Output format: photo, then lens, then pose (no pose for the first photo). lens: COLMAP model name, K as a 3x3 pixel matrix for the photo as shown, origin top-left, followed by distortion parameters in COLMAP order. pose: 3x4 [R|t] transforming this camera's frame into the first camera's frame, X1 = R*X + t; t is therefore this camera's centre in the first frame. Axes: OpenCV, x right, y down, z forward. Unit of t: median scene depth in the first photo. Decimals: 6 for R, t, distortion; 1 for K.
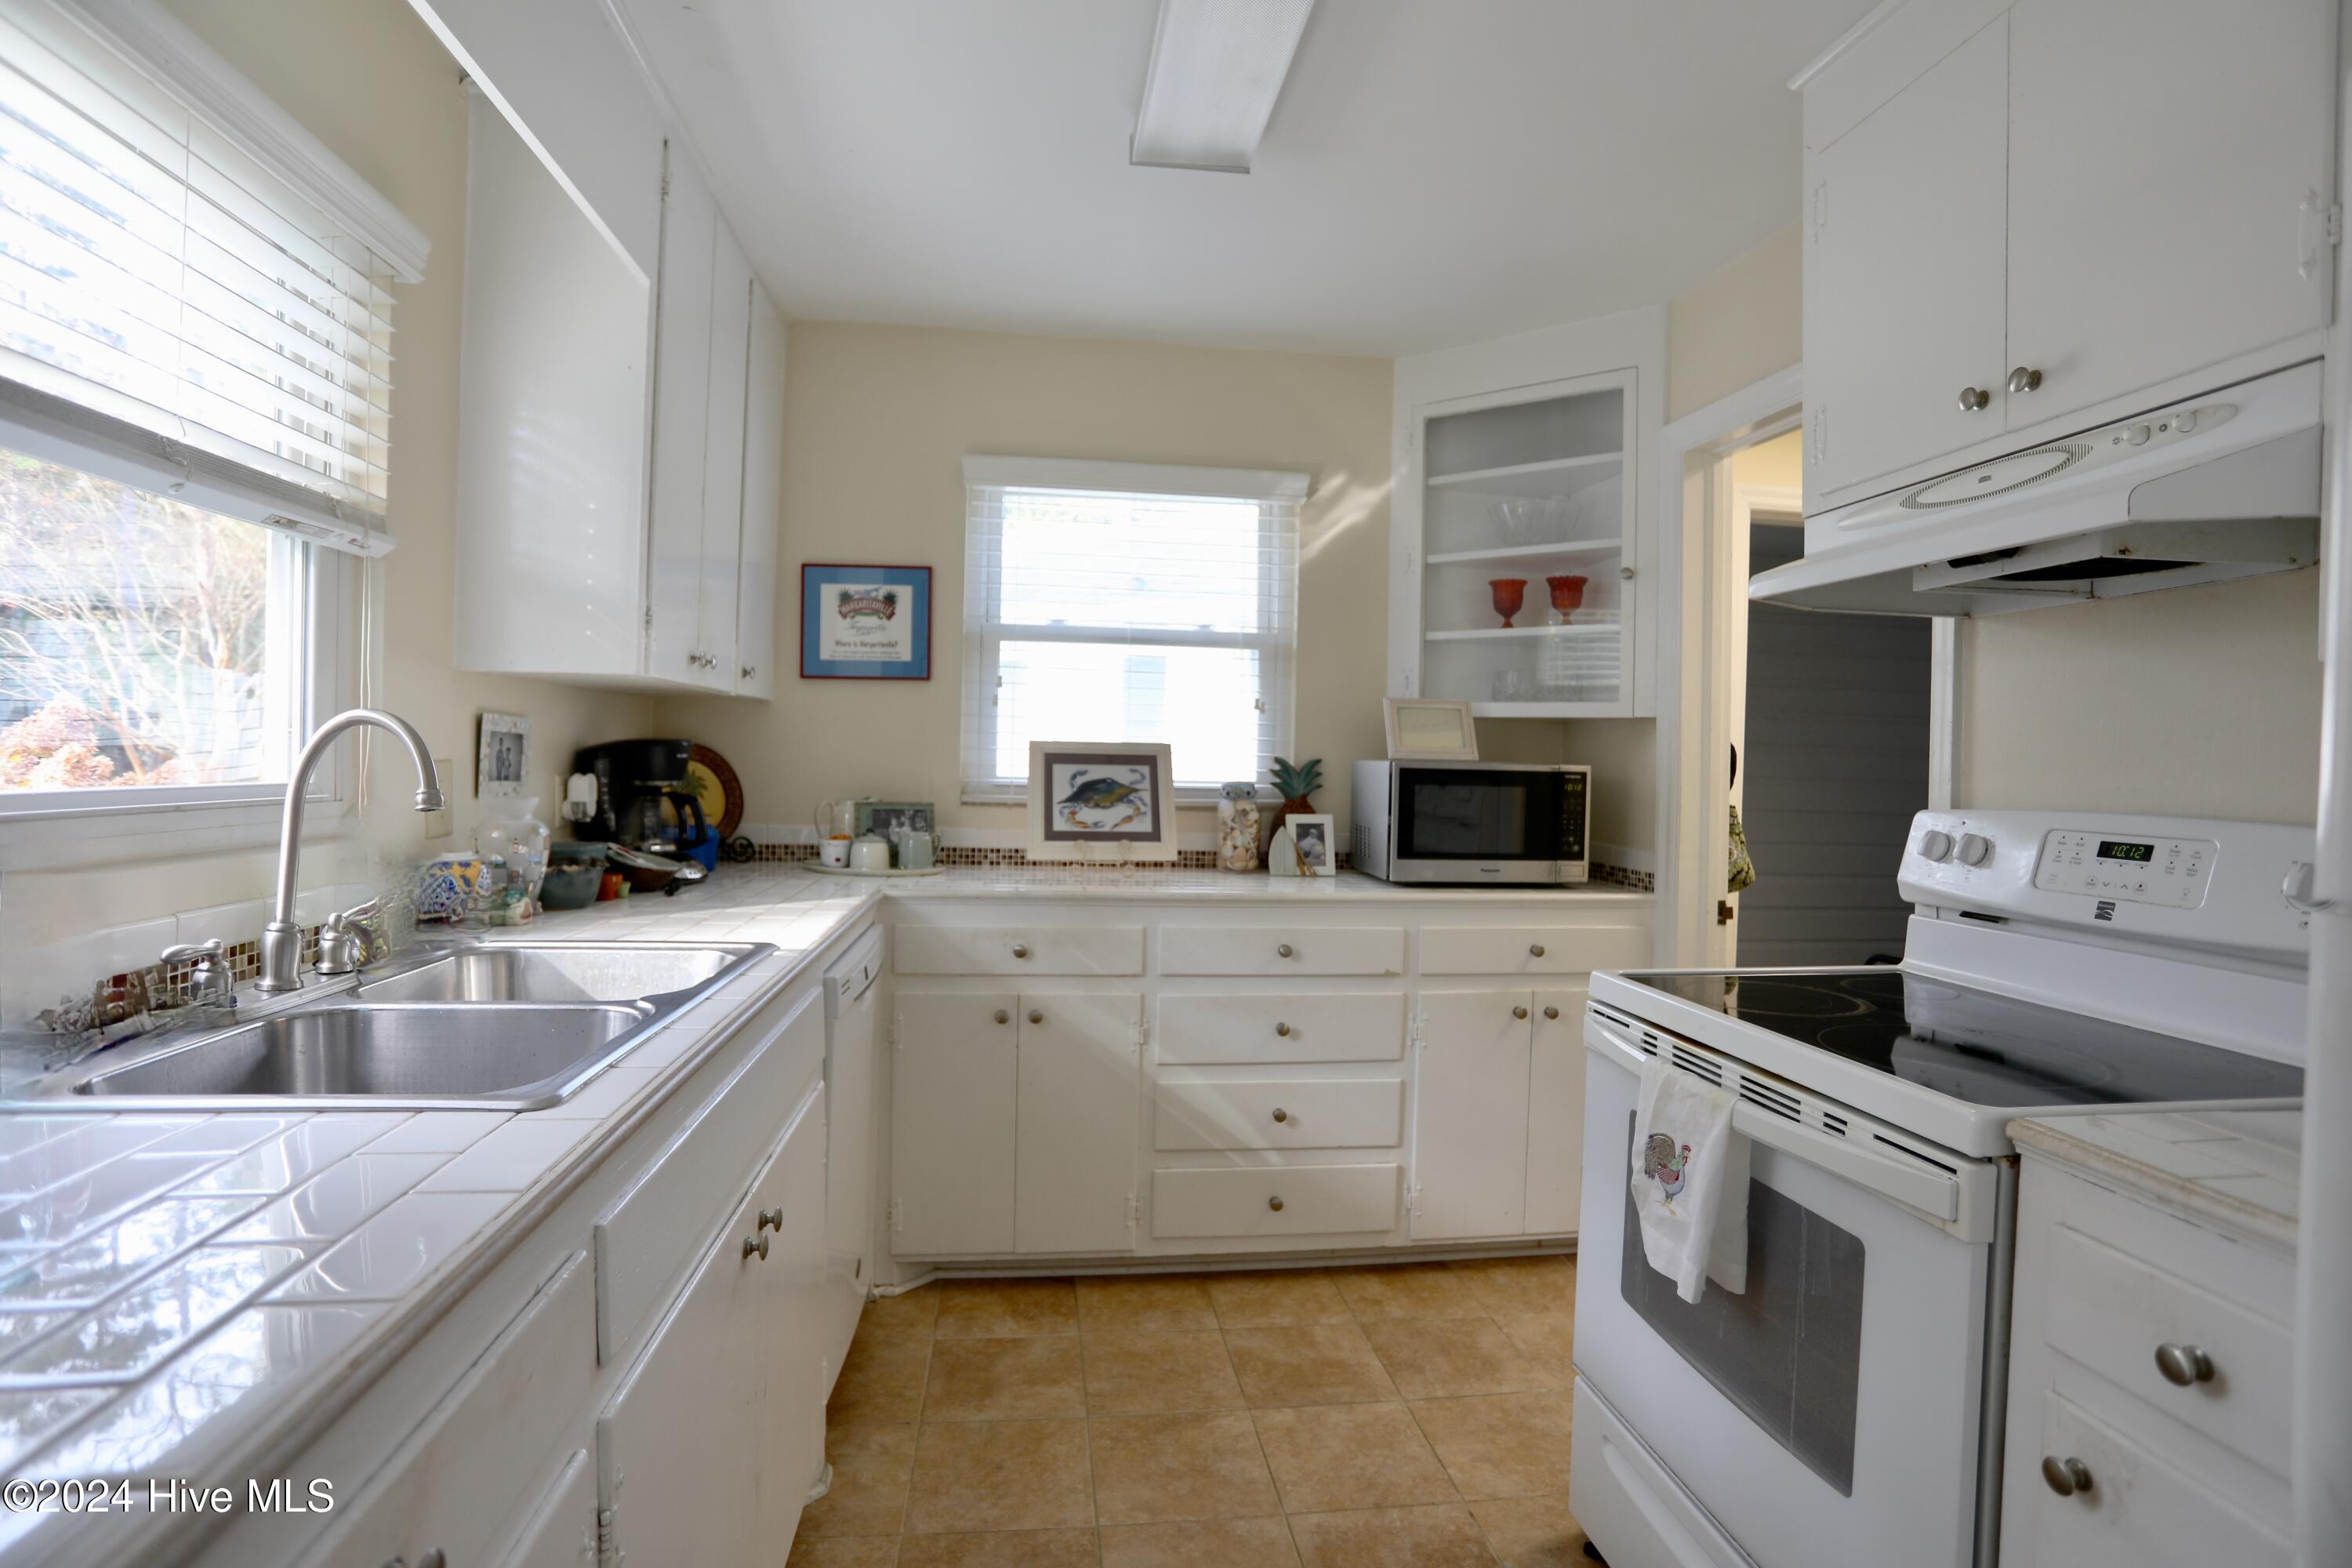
lens RADIAL K [[1139.4, 0, 1176.4], [0, 1139.4, 765.2], [0, 0, 1]] dist [-0.078234, 0.035257]
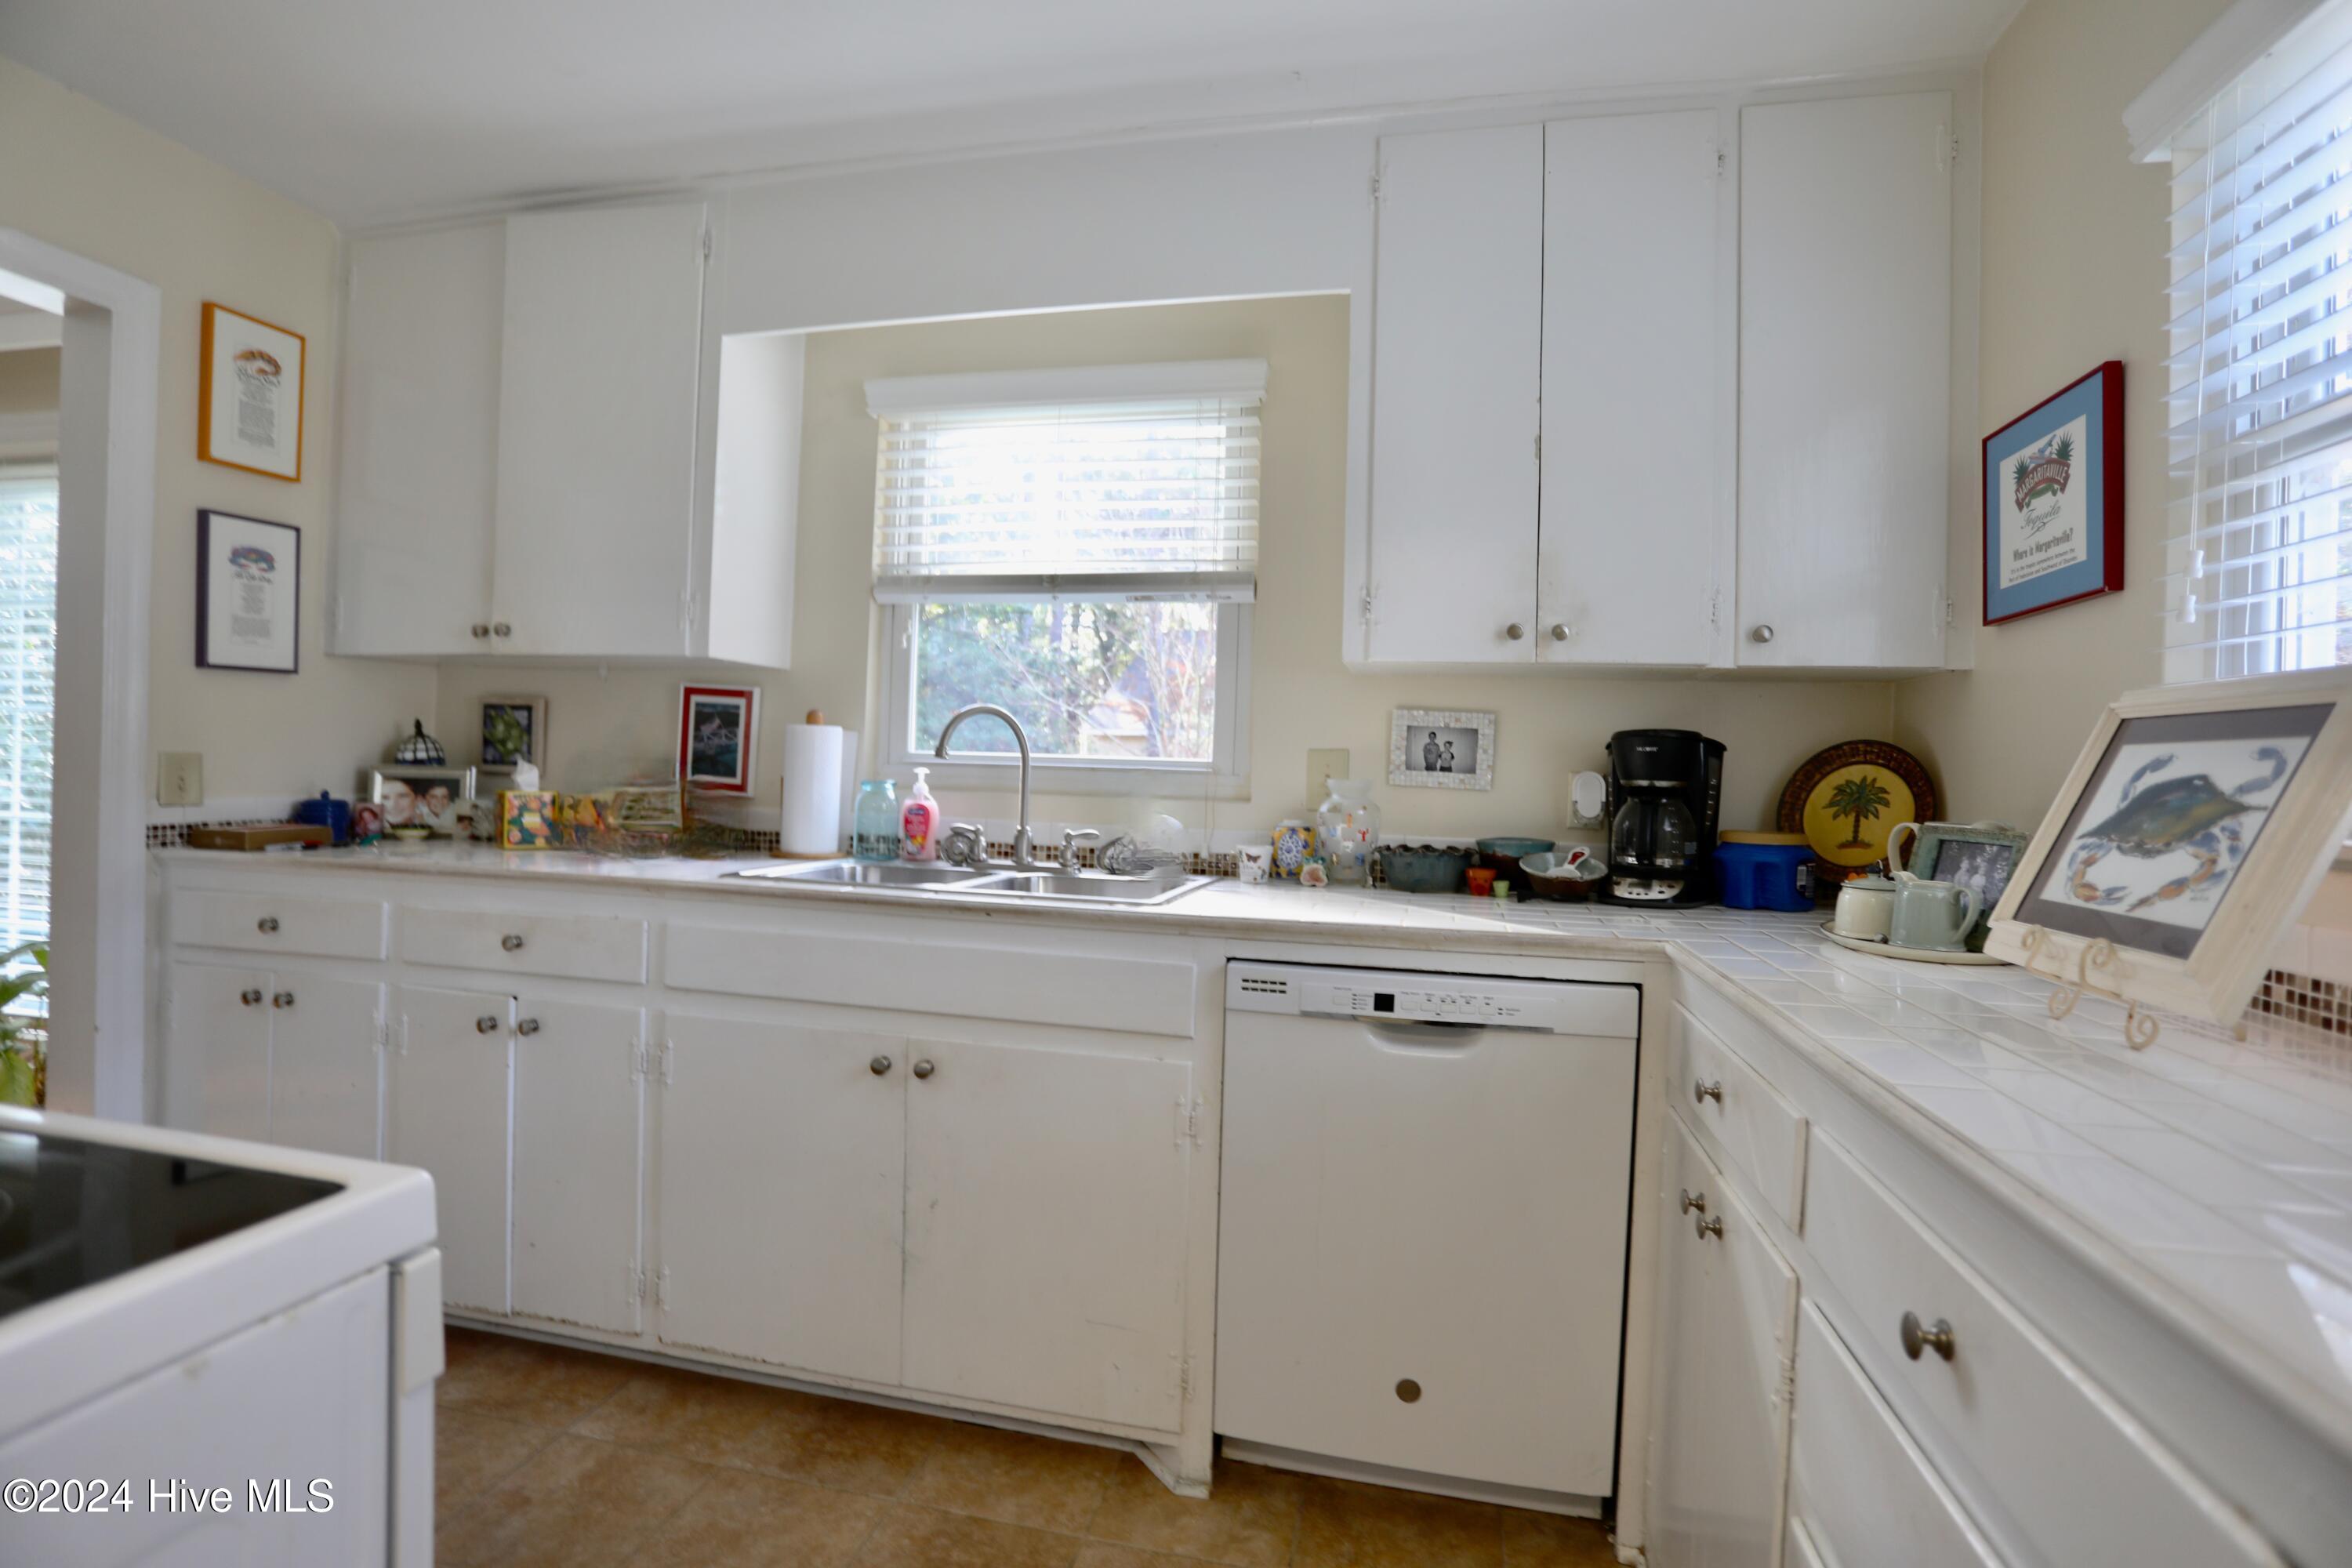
lens RADIAL K [[1139.4, 0, 1176.4], [0, 1139.4, 765.2], [0, 0, 1]] dist [-0.078234, 0.035257]
pose [[-0.344637, -0.032544, -0.938172, 0.720602], [-0.042755, 0.998906, -0.018945, 0.054218], [0.937762, 0.033583, -0.345651, 1.547495]]
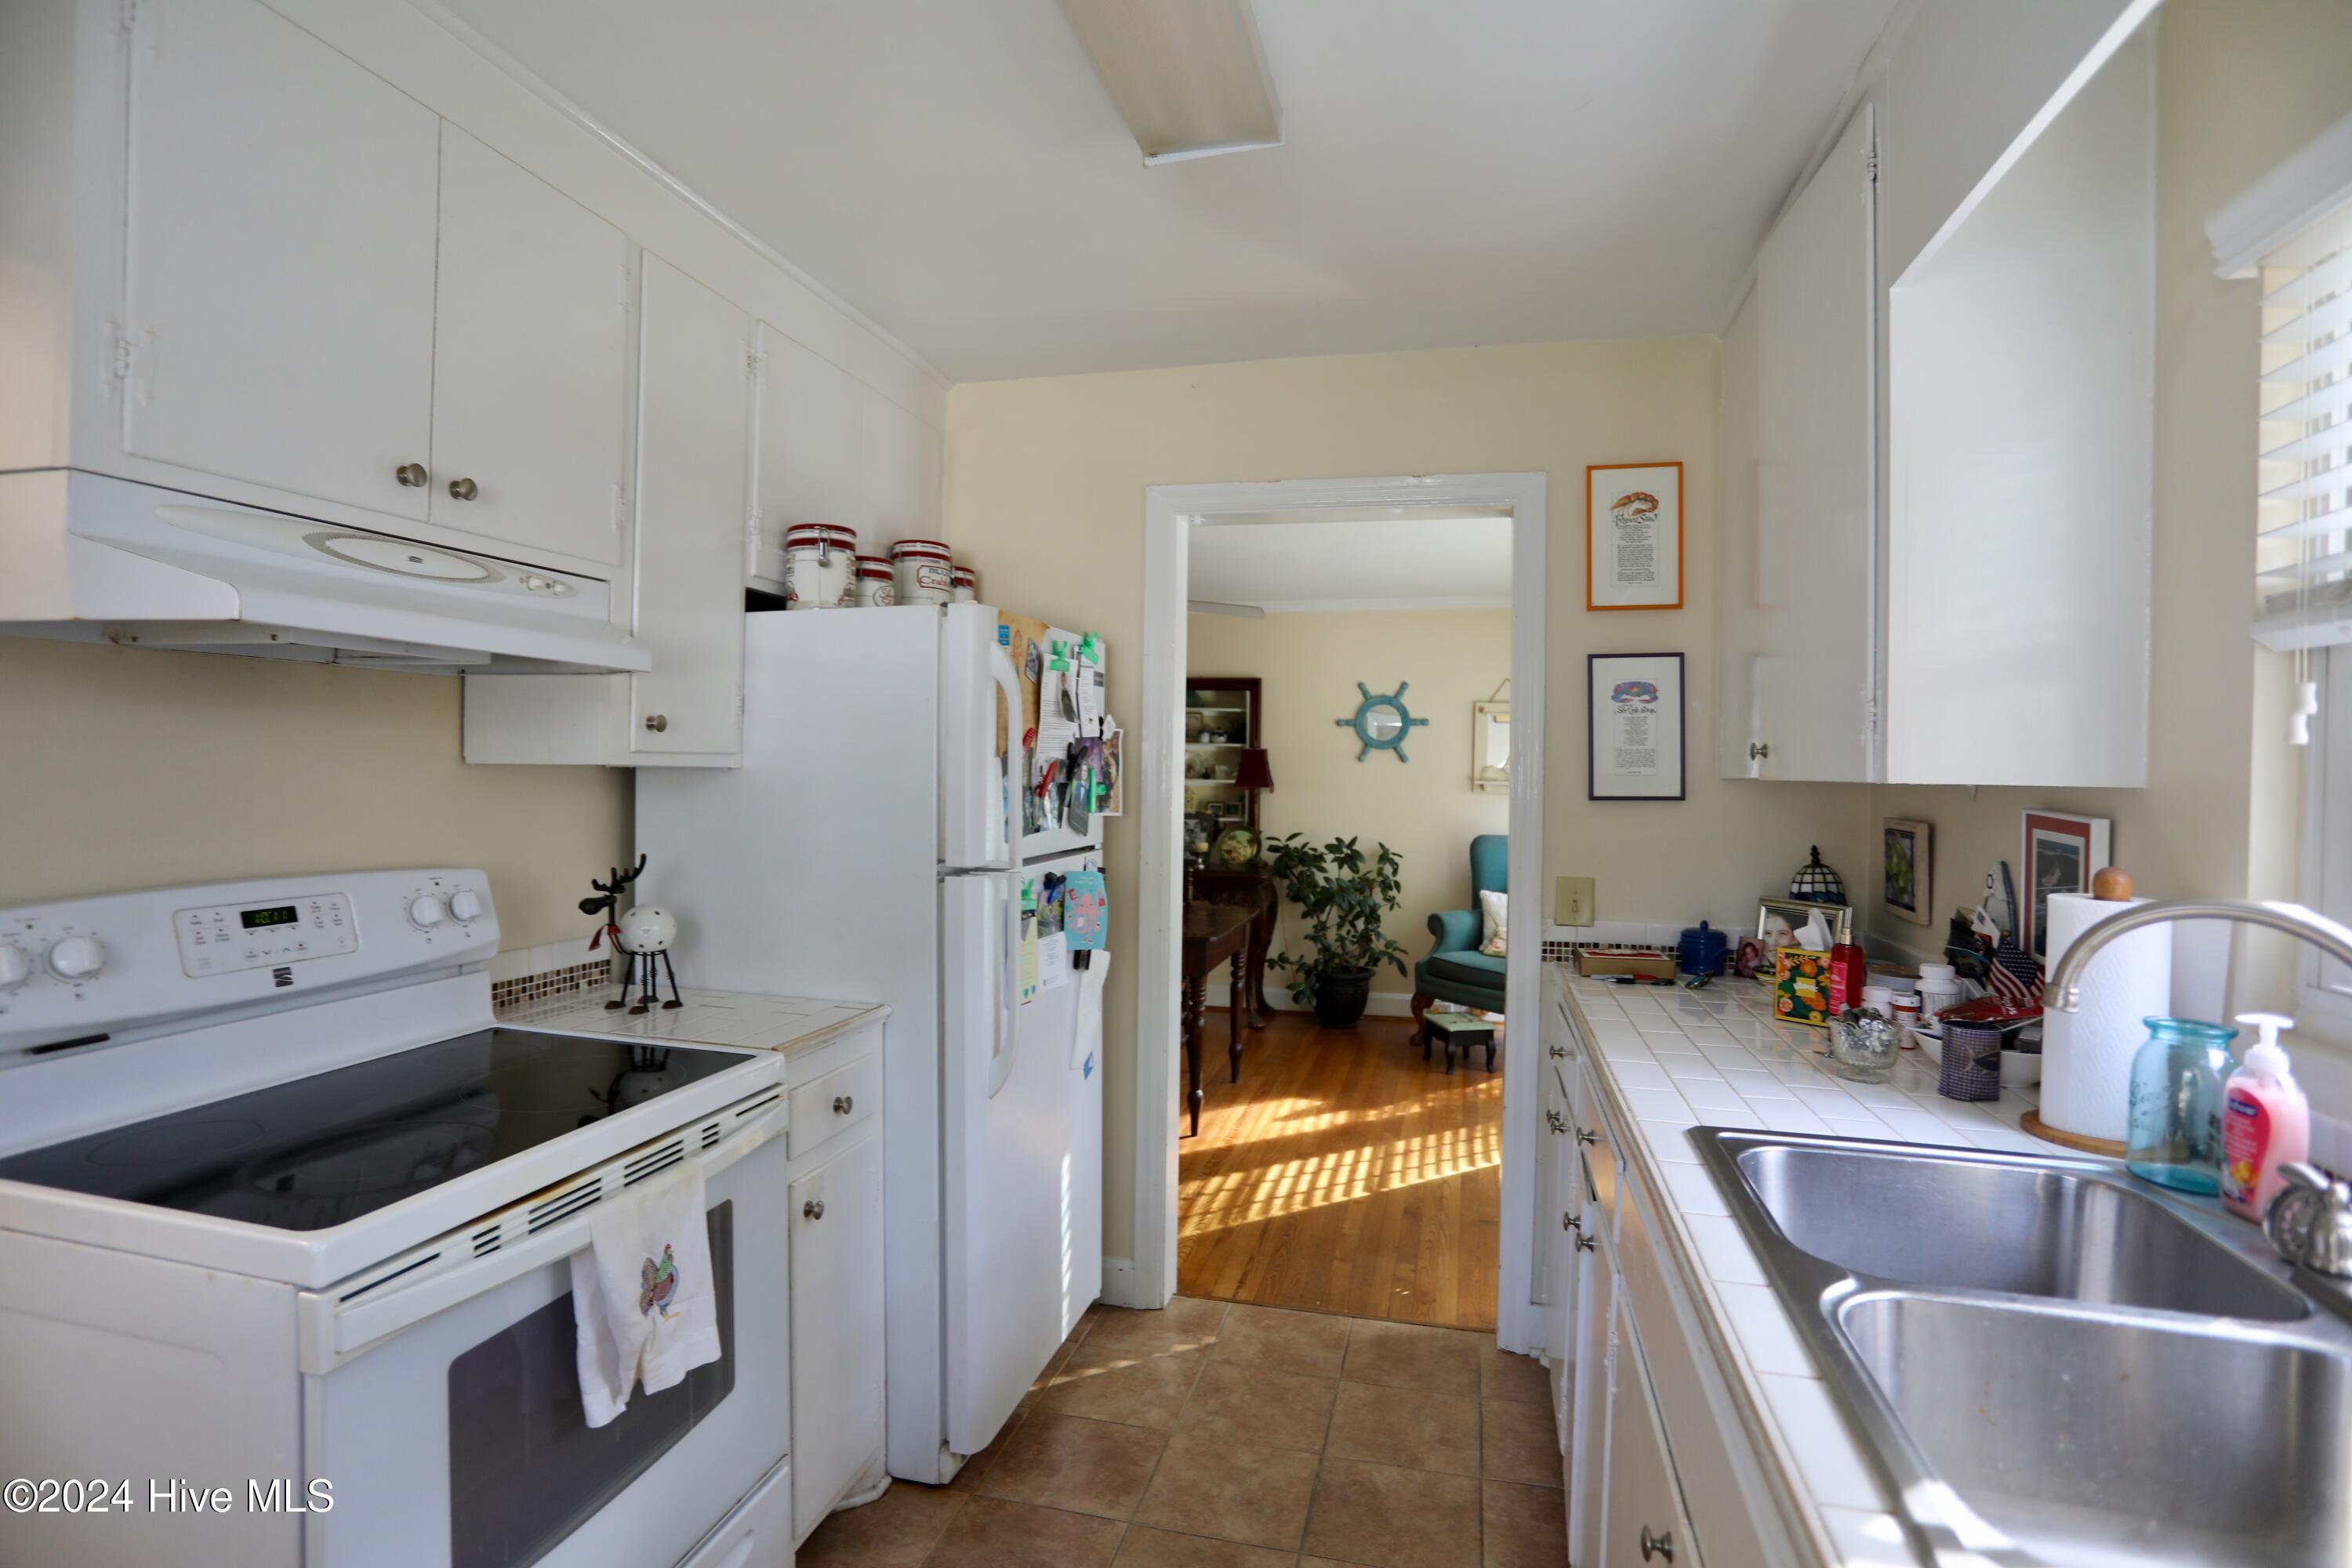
lens RADIAL K [[1139.4, 0, 1176.4], [0, 1139.4, 765.2], [0, 0, 1]] dist [-0.078234, 0.035257]
pose [[-0.930132, -0.038729, 0.365176, -0.272623], [-0.037222, 0.999245, 0.011167, -0.100320], [-0.365333, -0.003206, -0.930871, 1.563743]]
